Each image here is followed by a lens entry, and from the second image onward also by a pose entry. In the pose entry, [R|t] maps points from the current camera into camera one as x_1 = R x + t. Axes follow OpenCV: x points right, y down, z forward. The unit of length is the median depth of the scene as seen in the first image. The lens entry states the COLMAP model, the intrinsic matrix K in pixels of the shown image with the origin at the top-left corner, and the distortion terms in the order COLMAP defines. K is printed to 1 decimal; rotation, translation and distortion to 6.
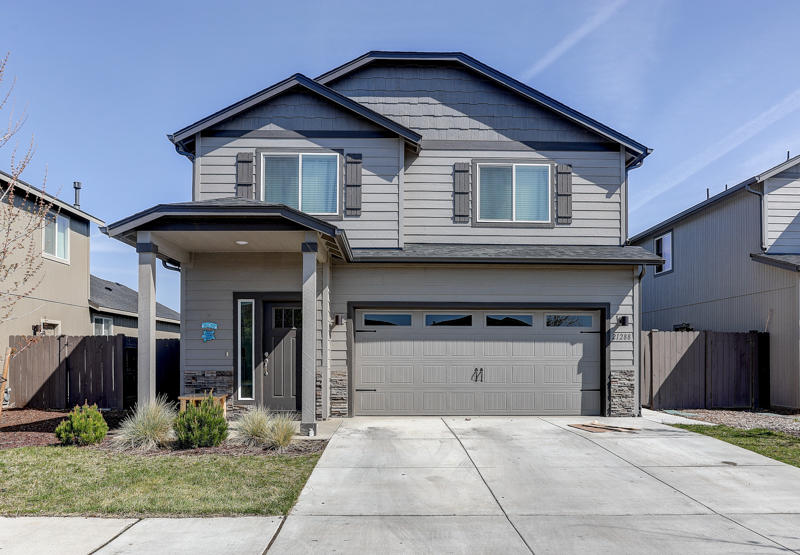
lens RADIAL K [[495.9, 0, 399.6], [0, 495.9, 285.3], [0, 0, 1]] dist [-0.018167, 0.002088]
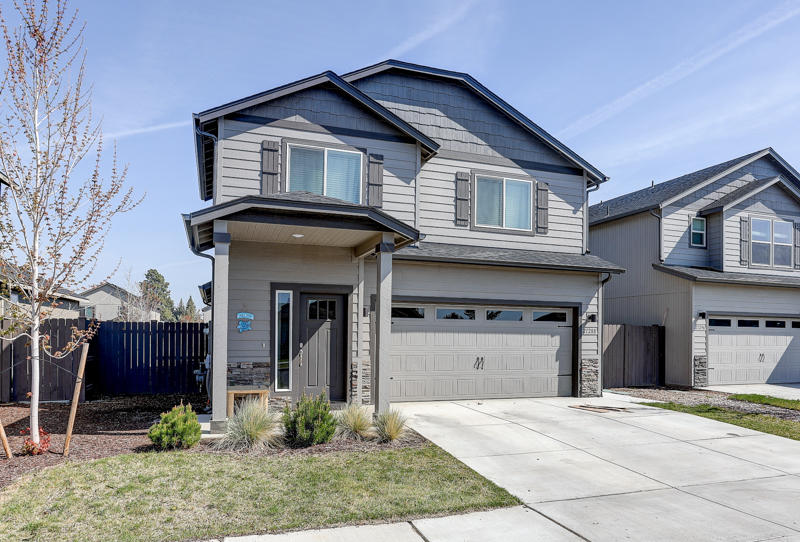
lens RADIAL K [[472.0, 0, 400.8], [0, 472.0, 264.9], [0, 0, 1]] dist [-0.018750, 0.002303]
pose [[0.960542, 0.049703, 0.273658, -0.313480], [-0.048782, 0.998758, -0.010176, -0.022628], [-0.273823, -0.003575, 0.961773, 0.016205]]
